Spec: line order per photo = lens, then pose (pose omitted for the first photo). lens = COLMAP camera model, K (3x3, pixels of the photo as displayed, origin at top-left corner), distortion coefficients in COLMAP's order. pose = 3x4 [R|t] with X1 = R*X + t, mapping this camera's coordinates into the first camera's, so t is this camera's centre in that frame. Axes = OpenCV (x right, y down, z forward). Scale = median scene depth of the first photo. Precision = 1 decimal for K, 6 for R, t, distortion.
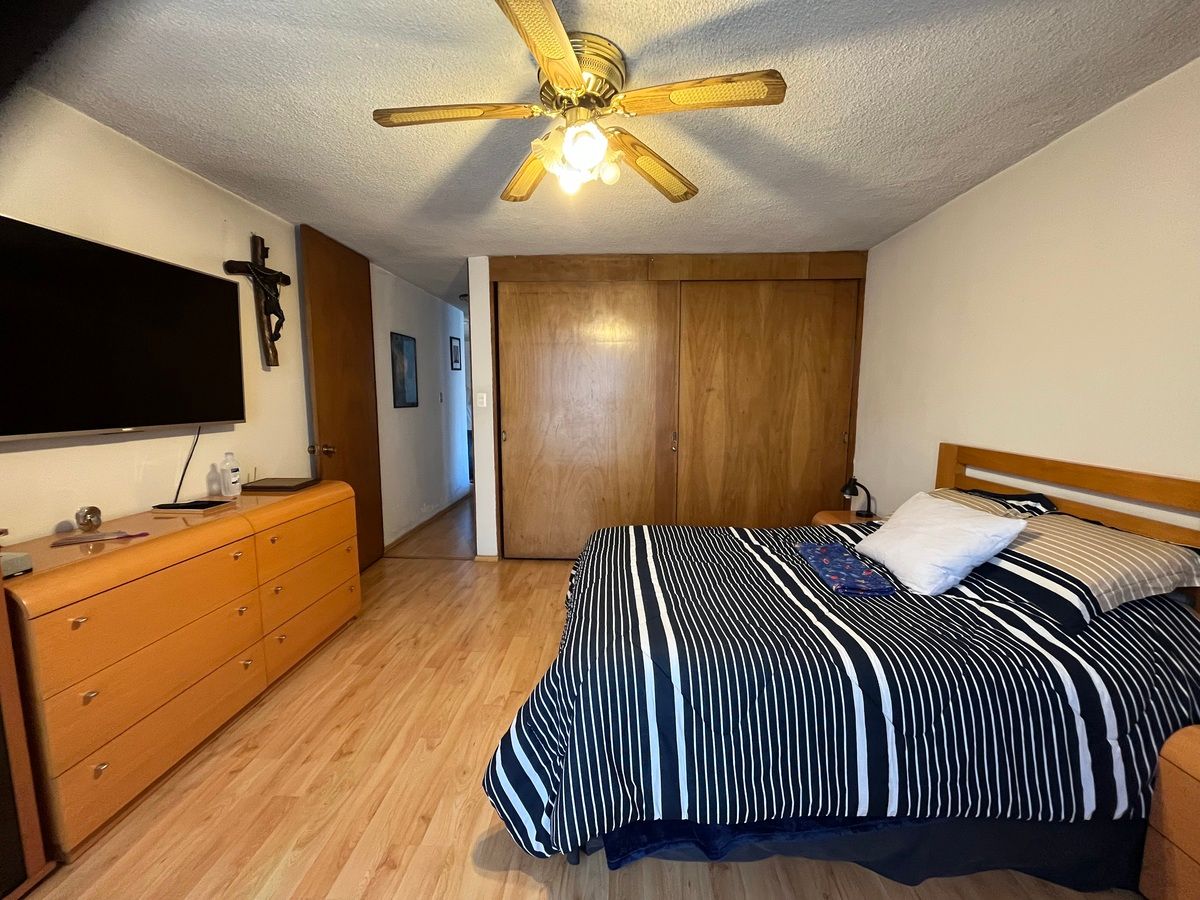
lens RADIAL K [[483.7, 0, 596.9], [0, 483.7, 452.9], [0, 0, 1]] dist [-0.001864, -0.000420]
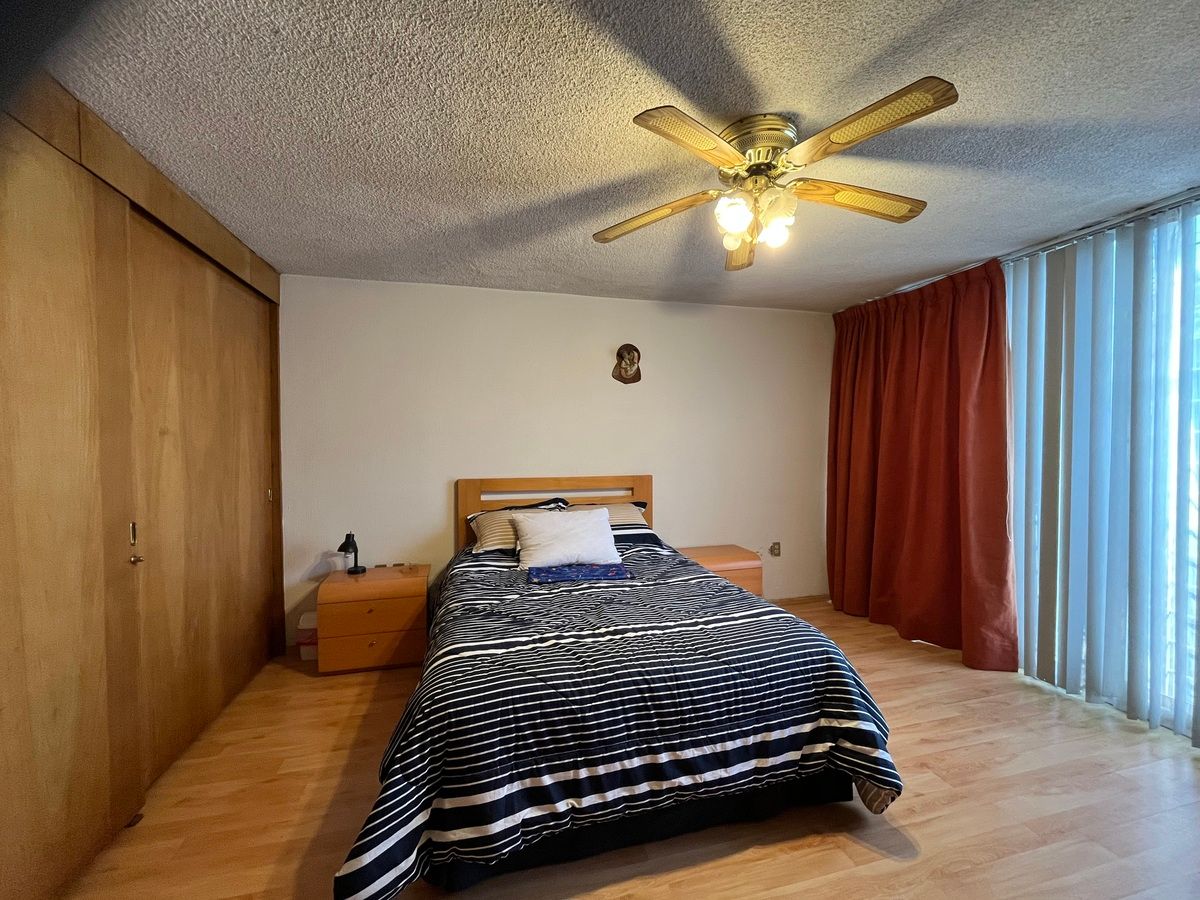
lens RADIAL K [[483.7, 0, 596.9], [0, 483.7, 452.9], [0, 0, 1]] dist [-0.001864, -0.000420]
pose [[-0.289158, -0.022150, 0.957025, -0.405178], [0.120504, 0.990937, 0.059344, -0.083176], [-0.949666, 0.132485, -0.283869, 0.709043]]
